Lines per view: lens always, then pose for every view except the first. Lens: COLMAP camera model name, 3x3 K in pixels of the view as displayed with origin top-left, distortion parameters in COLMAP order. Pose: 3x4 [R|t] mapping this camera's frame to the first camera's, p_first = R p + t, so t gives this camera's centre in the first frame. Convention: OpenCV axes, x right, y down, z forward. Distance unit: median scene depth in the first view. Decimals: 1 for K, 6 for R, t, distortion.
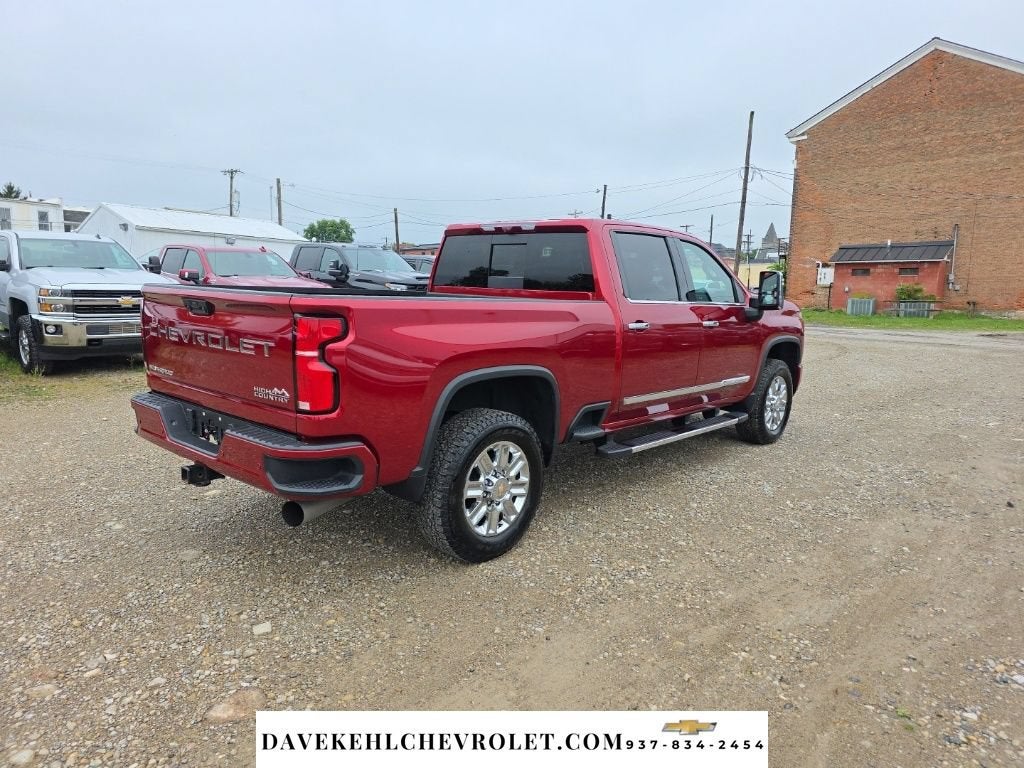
lens RADIAL K [[676.6, 0, 521.0], [0, 676.6, 385.3], [0, 0, 1]] dist [0.049910, -0.038795]
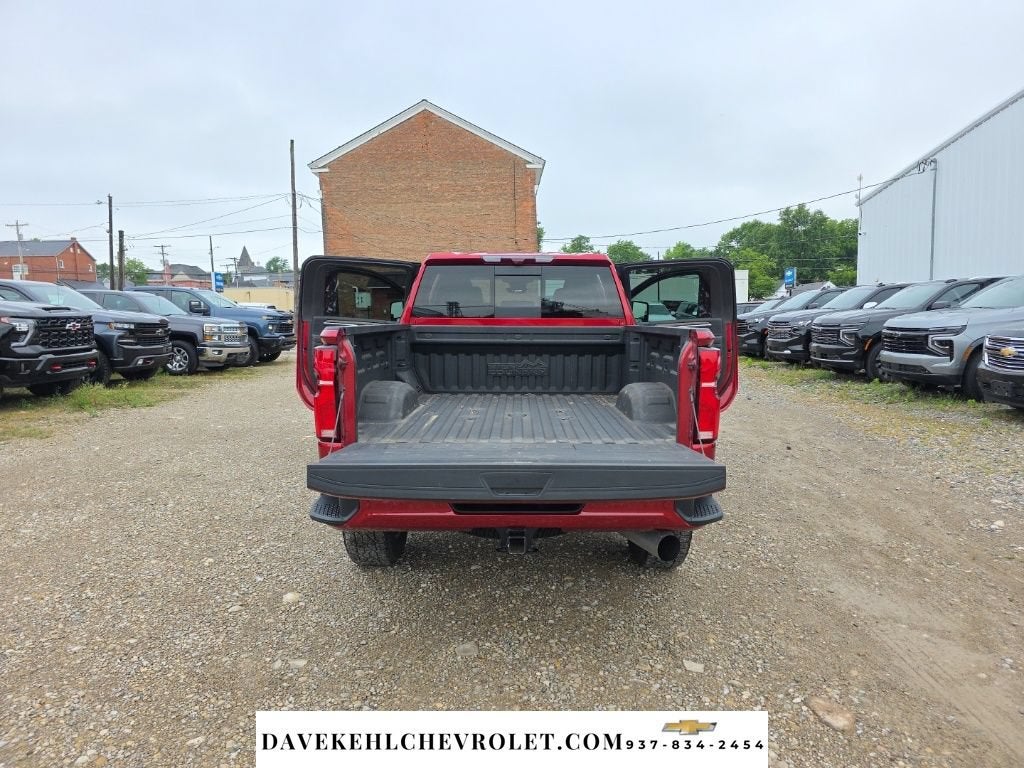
lens RADIAL K [[676.6, 0, 521.0], [0, 676.6, 385.3], [0, 0, 1]] dist [0.049910, -0.038795]
pose [[0.750904, -0.097409, 0.653188, -0.877875], [0.119515, 0.992775, 0.010657, -0.066089], [-0.649507, 0.070063, 0.757121, 0.289249]]
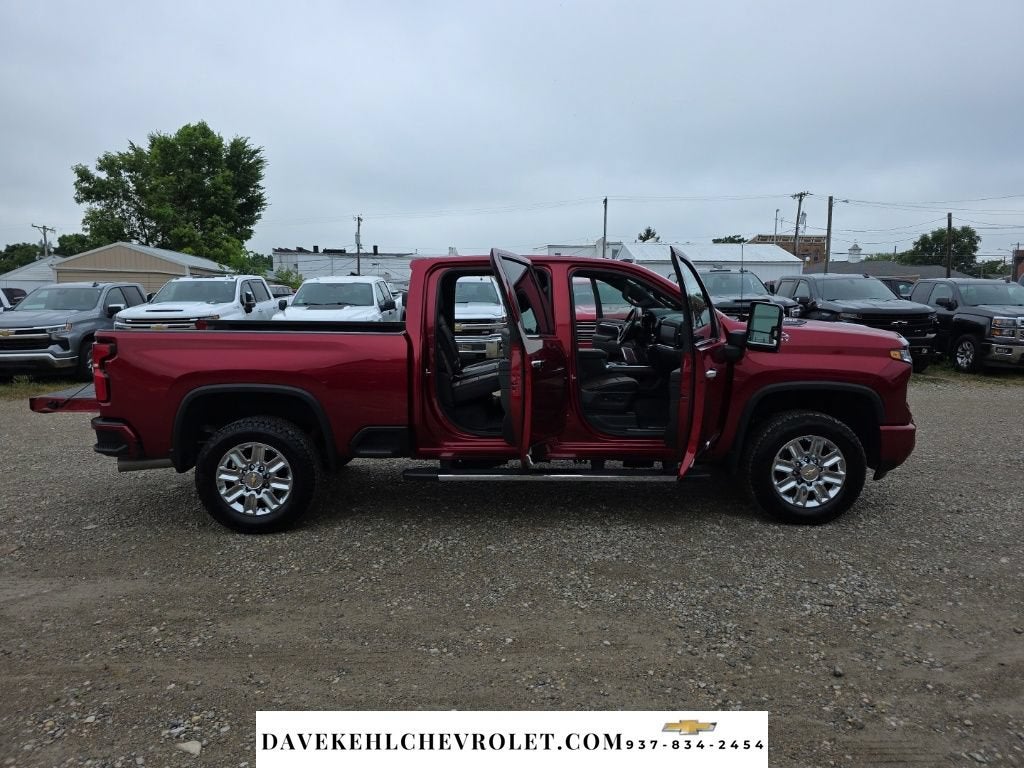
lens RADIAL K [[678.3, 0, 517.3], [0, 678.3, 380.6], [0, 0, 1]] dist [0.047630, -0.038851]
pose [[0.683617, 0.063279, -0.727092, 1.163756], [-0.089625, 0.995973, 0.002413, -0.076171], [0.724317, 0.063516, 0.686535, 0.433624]]
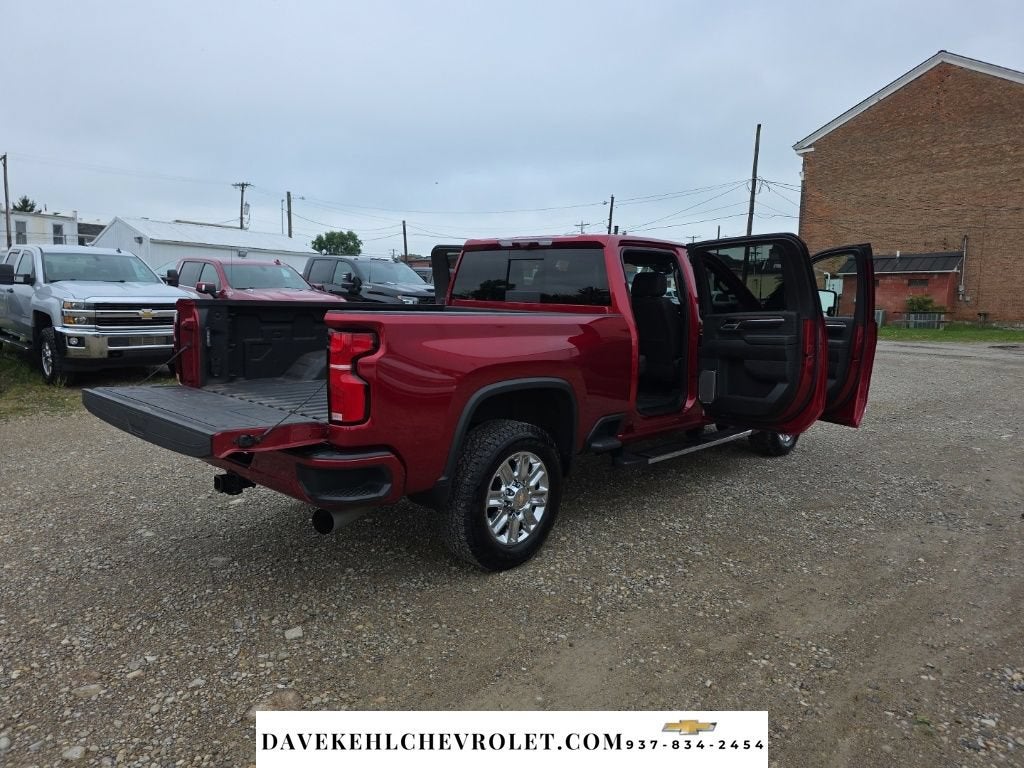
lens RADIAL K [[678.3, 0, 517.3], [0, 678.3, 380.6], [0, 0, 1]] dist [0.047630, -0.038851]
pose [[0.999893, 0.001158, -0.014613, -0.020112], [-0.001492, 0.999737, -0.022870, -0.001372], [0.014582, 0.022890, 0.999632, -0.027296]]
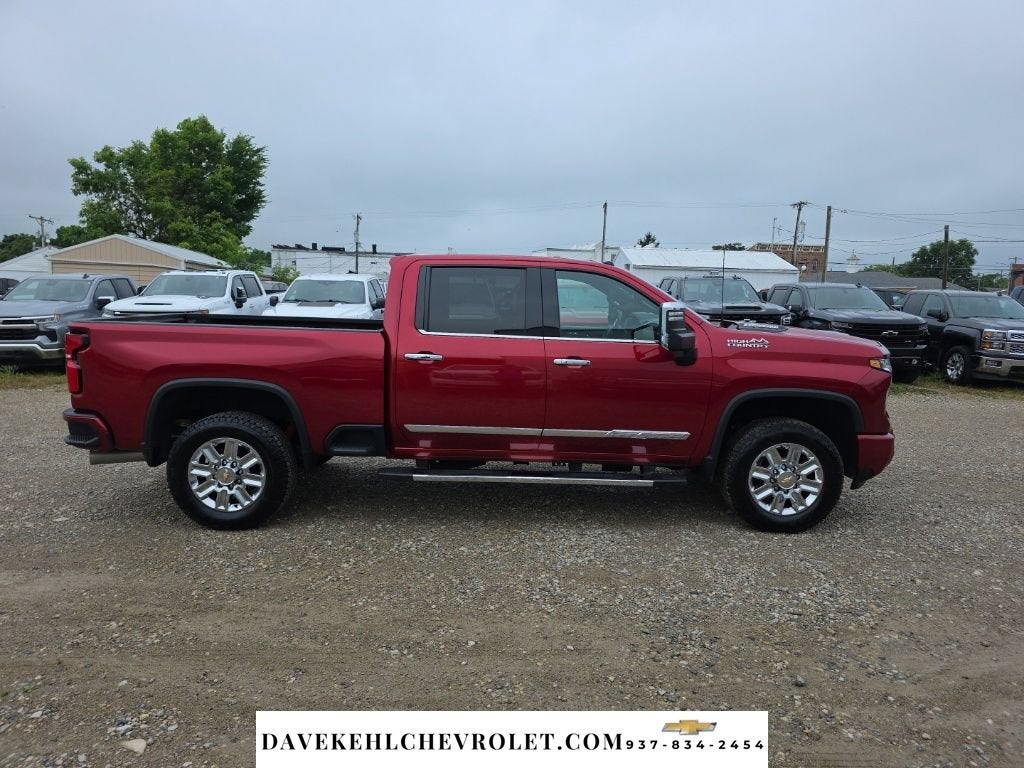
lens RADIAL K [[678.3, 0, 517.3], [0, 678.3, 380.6], [0, 0, 1]] dist [0.047630, -0.038851]
pose [[0.685521, 0.076422, -0.724031, 1.181078], [-0.112129, 0.993693, -0.001280, -0.077222], [0.719367, 0.082063, 0.689766, 0.464258]]
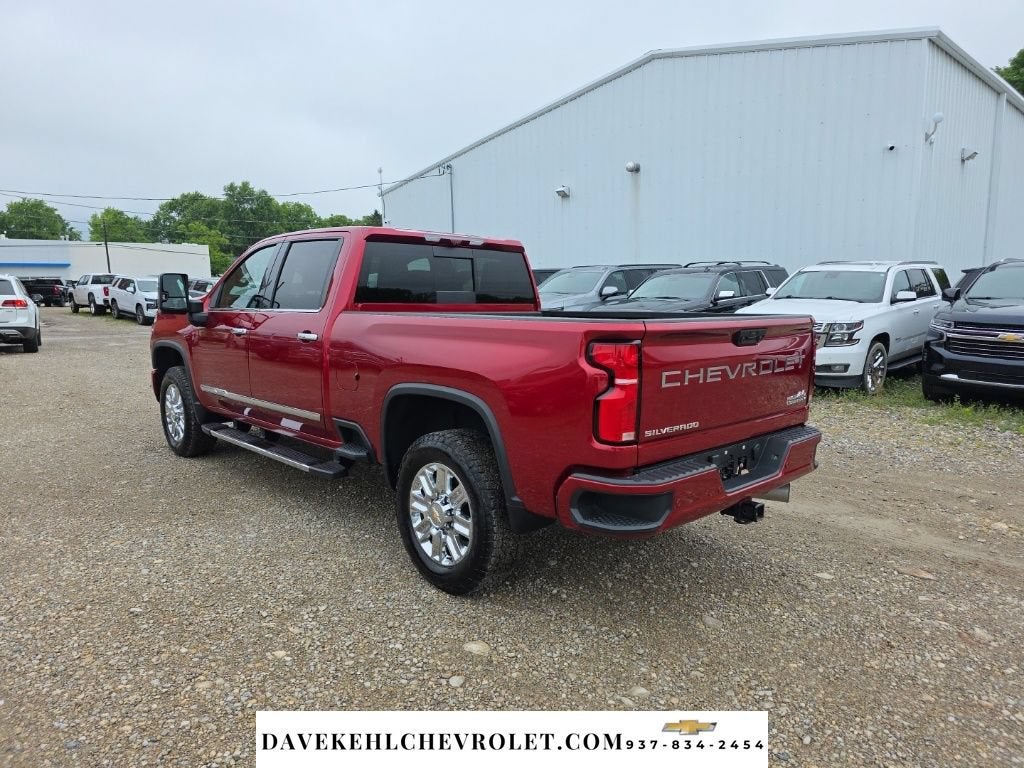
lens RADIAL K [[676.6, 0, 521.0], [0, 676.6, 385.3], [0, 0, 1]] dist [0.049910, -0.038795]
pose [[0.091546, -0.158904, 0.983041, -1.226846], [0.142099, 0.979168, 0.145045, -0.196538], [-0.985610, 0.126411, 0.112219, 1.029410]]
